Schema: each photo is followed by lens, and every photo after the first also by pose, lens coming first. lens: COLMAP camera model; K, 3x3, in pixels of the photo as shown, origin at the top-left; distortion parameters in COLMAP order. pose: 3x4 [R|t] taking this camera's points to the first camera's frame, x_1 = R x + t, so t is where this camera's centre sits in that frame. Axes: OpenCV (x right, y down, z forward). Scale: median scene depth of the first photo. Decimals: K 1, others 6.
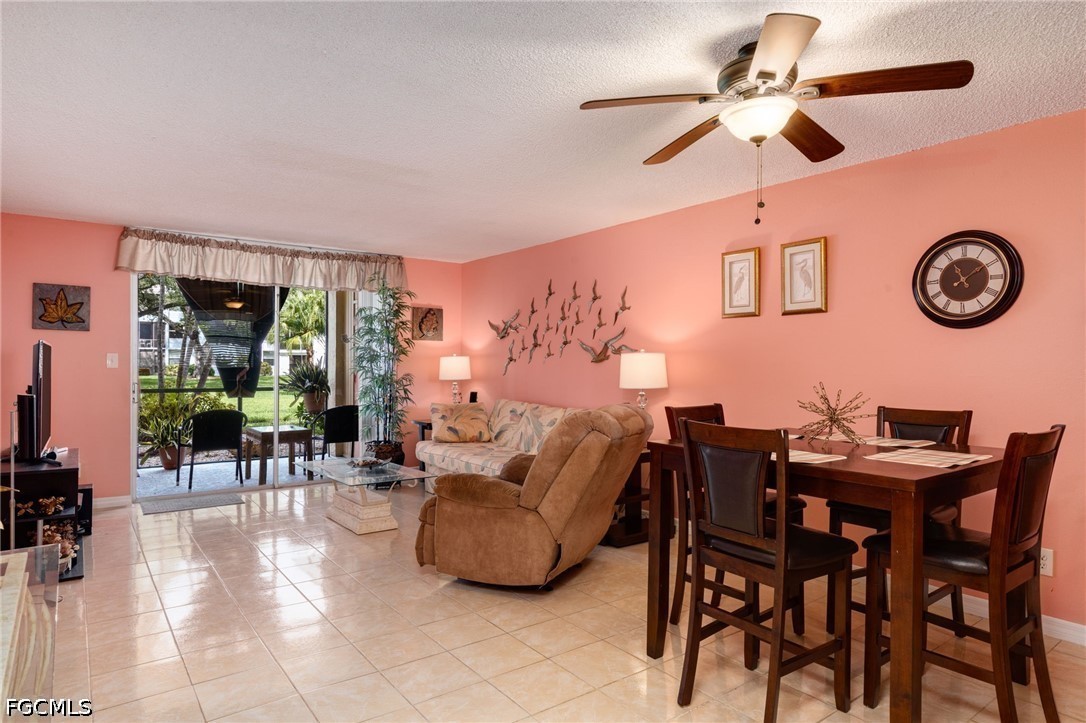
lens RADIAL K [[632.3, 0, 542.7], [0, 632.3, 358.6], [0, 0, 1]] dist [0.001735, 0.000753]
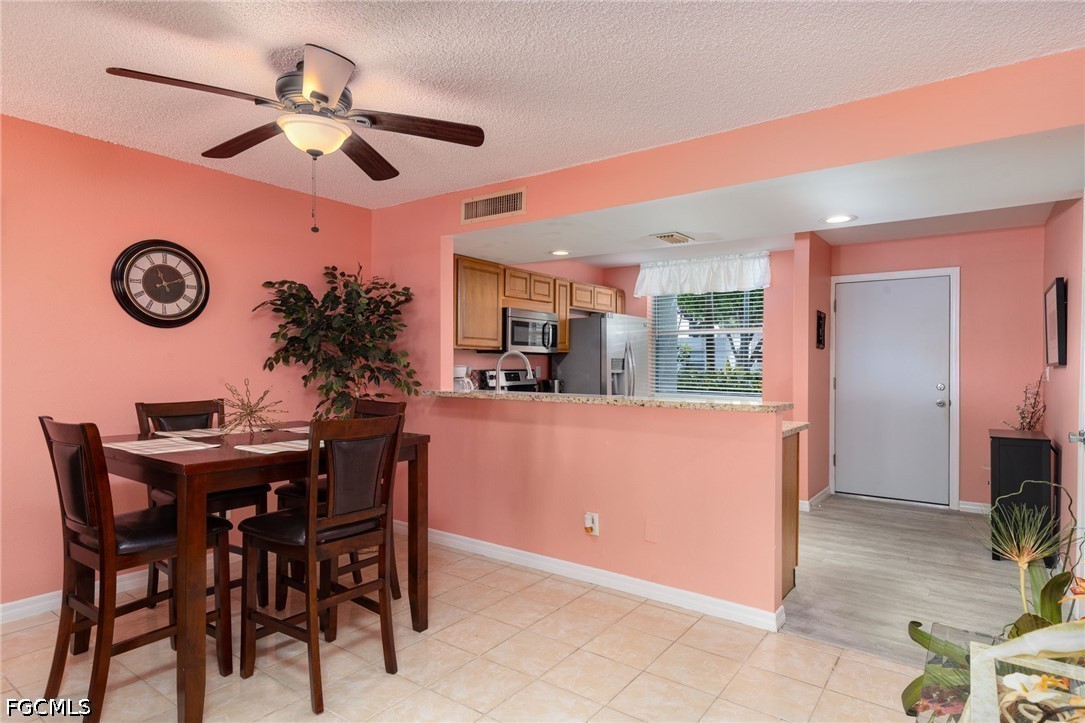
lens RADIAL K [[588.6, 0, 537.8], [0, 588.6, 360.3], [0, 0, 1]] dist [0.002079, -0.000283]
pose [[-0.285407, -0.002642, 0.958403, -0.275228], [-0.014831, 0.999889, -0.001660, 0.001193], [-0.958292, -0.014688, -0.285415, 0.345811]]
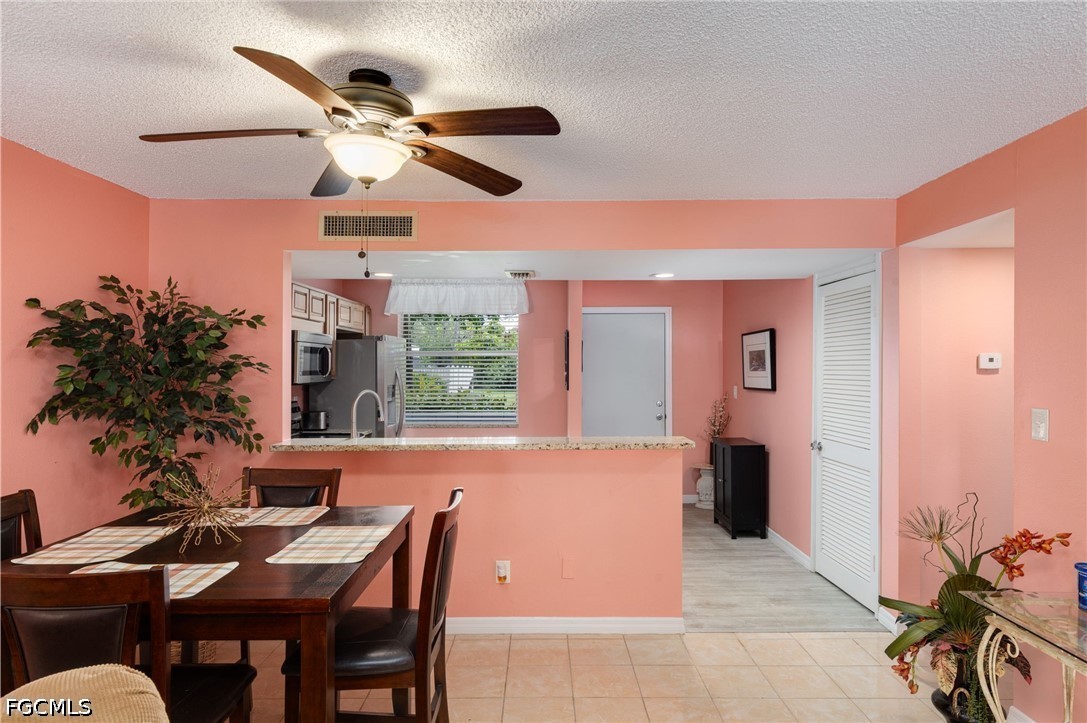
lens RADIAL K [[648.7, 0, 531.0], [0, 648.7, 358.1], [0, 0, 1]] dist [0.000232, 0.000748]
pose [[-0.795038, 0.003526, 0.606549, -0.142355], [-0.005988, 0.999889, -0.013661, -0.033827], [-0.606530, -0.014493, -0.794929, 0.592044]]
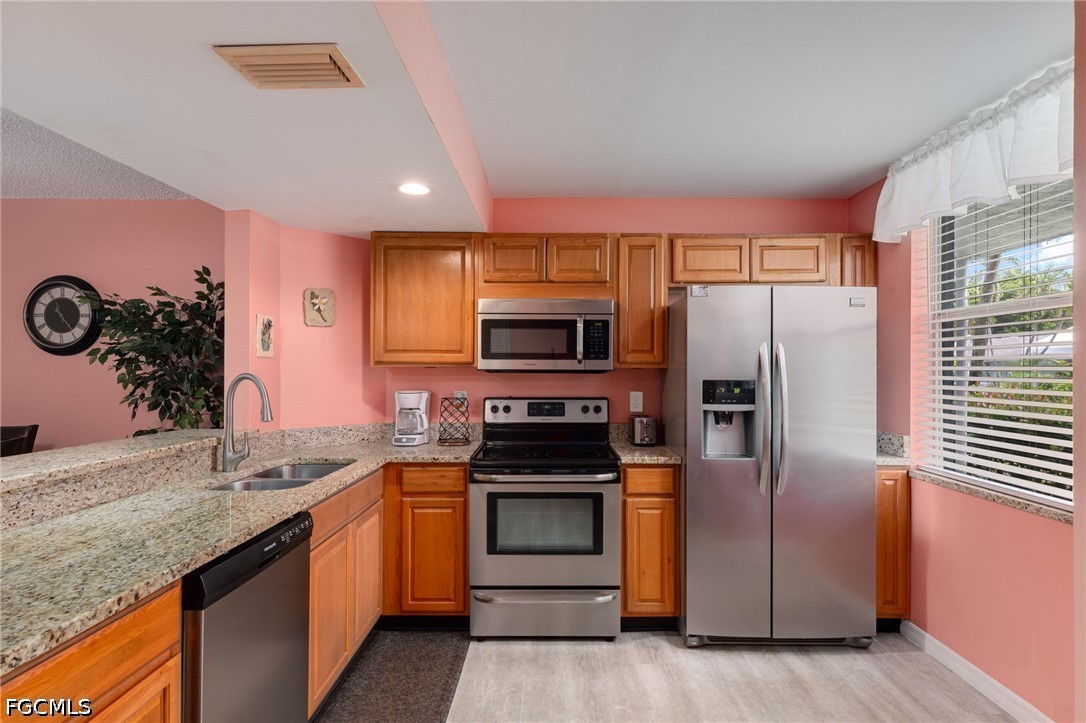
lens RADIAL K [[554.3, 0, 546.0], [0, 554.3, 367.0], [0, 0, 1]] dist [0.000279, -0.000123]
pose [[0.591536, -0.002990, 0.806273, 0.186249], [-0.002765, 0.999980, 0.005737, -0.017925], [-0.806274, -0.005623, 0.591516, -0.198263]]
